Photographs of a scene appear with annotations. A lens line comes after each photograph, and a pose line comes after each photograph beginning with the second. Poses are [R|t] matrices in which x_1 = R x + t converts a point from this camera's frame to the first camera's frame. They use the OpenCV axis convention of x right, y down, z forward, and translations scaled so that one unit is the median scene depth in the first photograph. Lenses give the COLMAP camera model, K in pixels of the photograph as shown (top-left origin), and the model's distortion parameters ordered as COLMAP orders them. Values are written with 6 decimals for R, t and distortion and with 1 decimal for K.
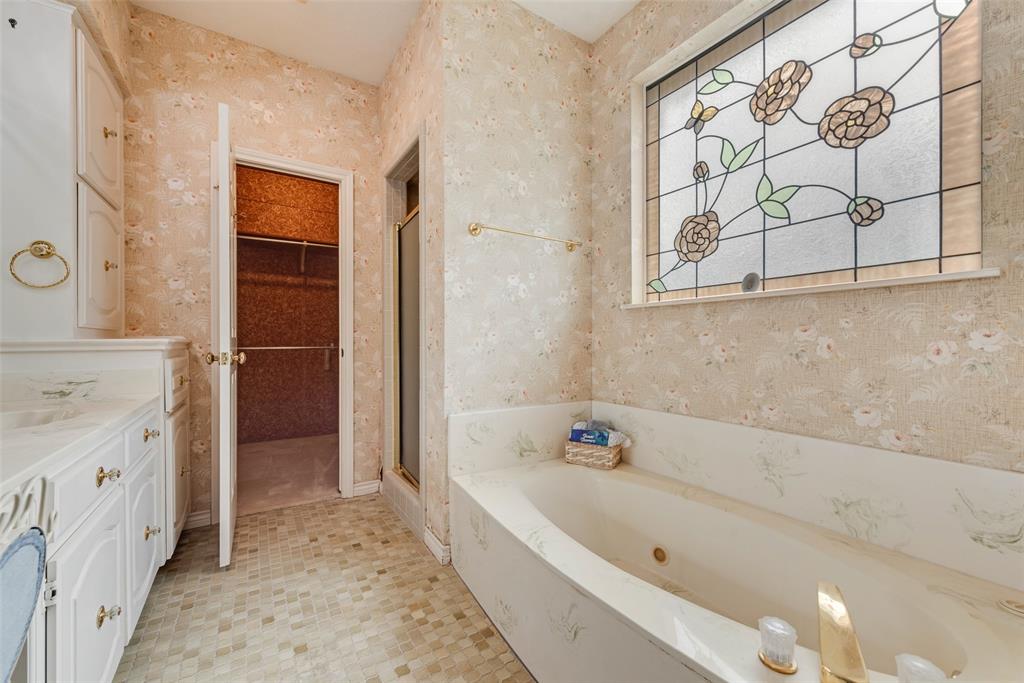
lens RADIAL K [[399.0, 0, 511.8], [0, 399.0, 341.2], [0, 0, 1]] dist [0.003269, -0.001484]
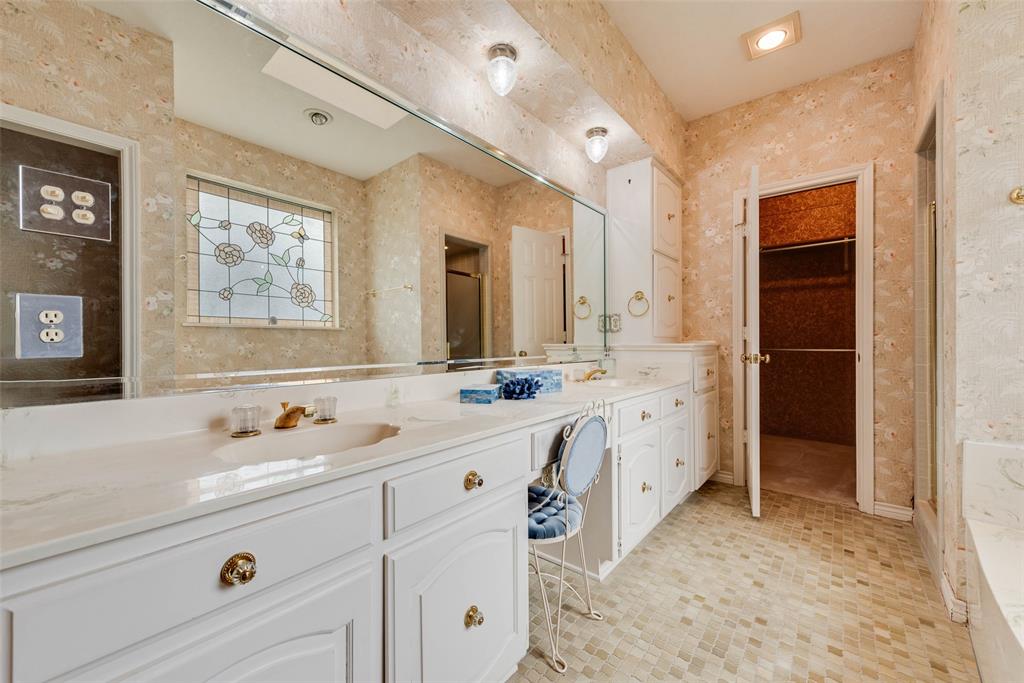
lens RADIAL K [[399.0, 0, 510.2], [0, 399.0, 341.7], [0, 0, 1]] dist [0.003269, -0.001484]
pose [[0.308818, 0.003043, -0.951116, 0.283687], [-0.001477, 0.999995, 0.002720, -0.011888], [0.951120, 0.000564, 0.308821, -0.104553]]
